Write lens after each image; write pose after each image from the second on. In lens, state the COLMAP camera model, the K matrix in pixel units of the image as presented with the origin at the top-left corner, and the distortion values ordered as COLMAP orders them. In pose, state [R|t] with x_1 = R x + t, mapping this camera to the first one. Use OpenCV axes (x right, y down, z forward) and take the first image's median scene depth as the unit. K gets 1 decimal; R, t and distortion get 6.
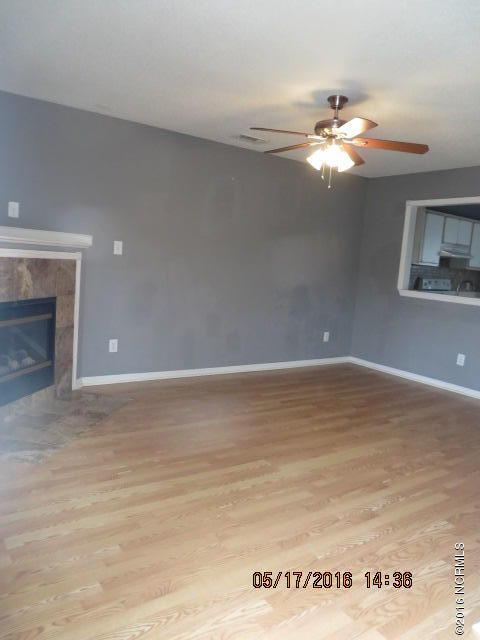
lens RADIAL K [[483.0, 0, 240.0], [0, 483.0, 320.0], [0, 0, 1]] dist [-0.011120, -0.006641]
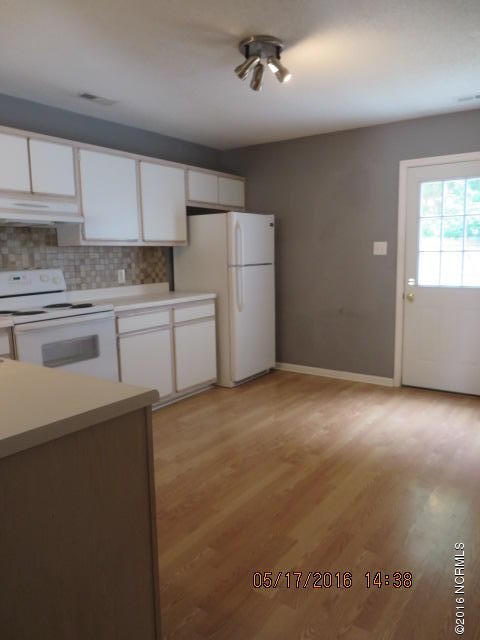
lens RADIAL K [[483.0, 0, 240.0], [0, 483.0, 320.0], [0, 0, 1]] dist [-0.011120, -0.006641]
pose [[0.935218, -0.140733, 0.324903, 0.734071], [0.133353, 0.990047, 0.044993, -0.050116], [-0.328001, 0.001249, 0.944676, 0.790415]]
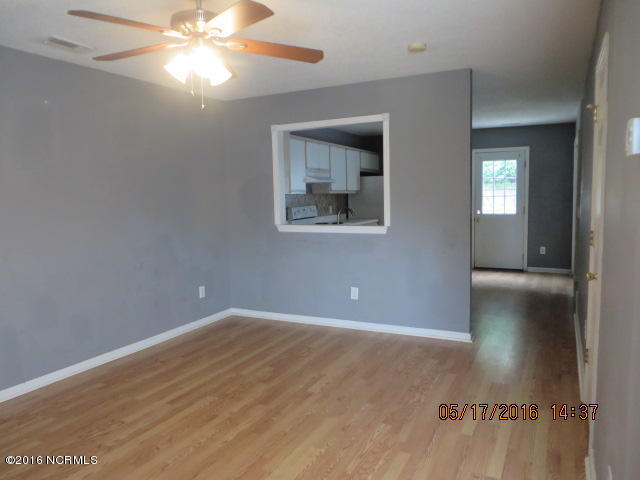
lens RADIAL K [[483.0, 0, 320.0], [0, 483.0, 240.0], [0, 0, 1]] dist [-0.011120, -0.006641]
pose [[0.879737, -0.137970, 0.455003, -0.010076], [0.145961, 0.989132, 0.017722, -0.052244], [-0.452503, 0.050822, 0.890313, 0.228609]]
